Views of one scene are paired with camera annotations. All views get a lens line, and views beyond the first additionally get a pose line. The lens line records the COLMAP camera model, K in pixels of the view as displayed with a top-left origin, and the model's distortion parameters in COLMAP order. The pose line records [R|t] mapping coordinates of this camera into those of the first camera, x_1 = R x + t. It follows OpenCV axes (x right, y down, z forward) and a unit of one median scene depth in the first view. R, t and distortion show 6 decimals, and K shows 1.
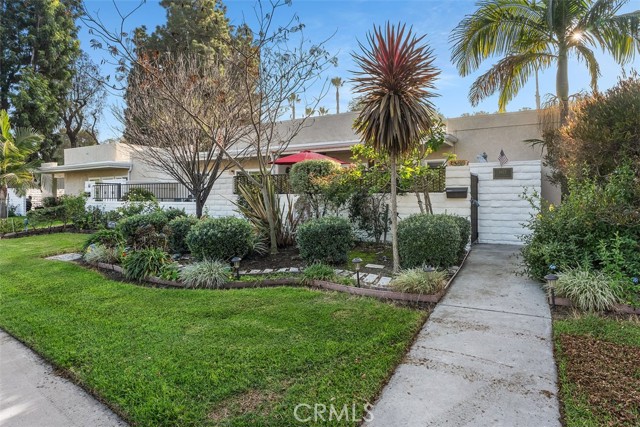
lens RADIAL K [[377.6, 0, 300.8], [0, 377.6, 204.0], [0, 0, 1]] dist [-0.025268, 0.013767]
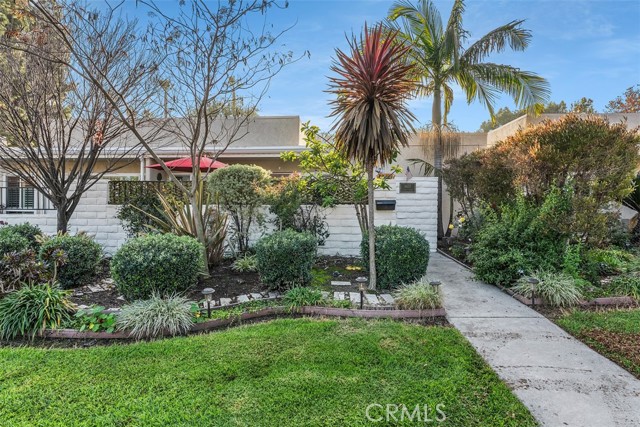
lens RADIAL K [[377.6, 0, 300.8], [0, 377.6, 204.0], [0, 0, 1]] dist [-0.025268, 0.013767]
pose [[0.881057, 0.009497, 0.472915, -0.307583], [0.003492, 0.999641, -0.026579, -0.005931], [-0.472998, 0.025069, 0.880707, 0.204425]]
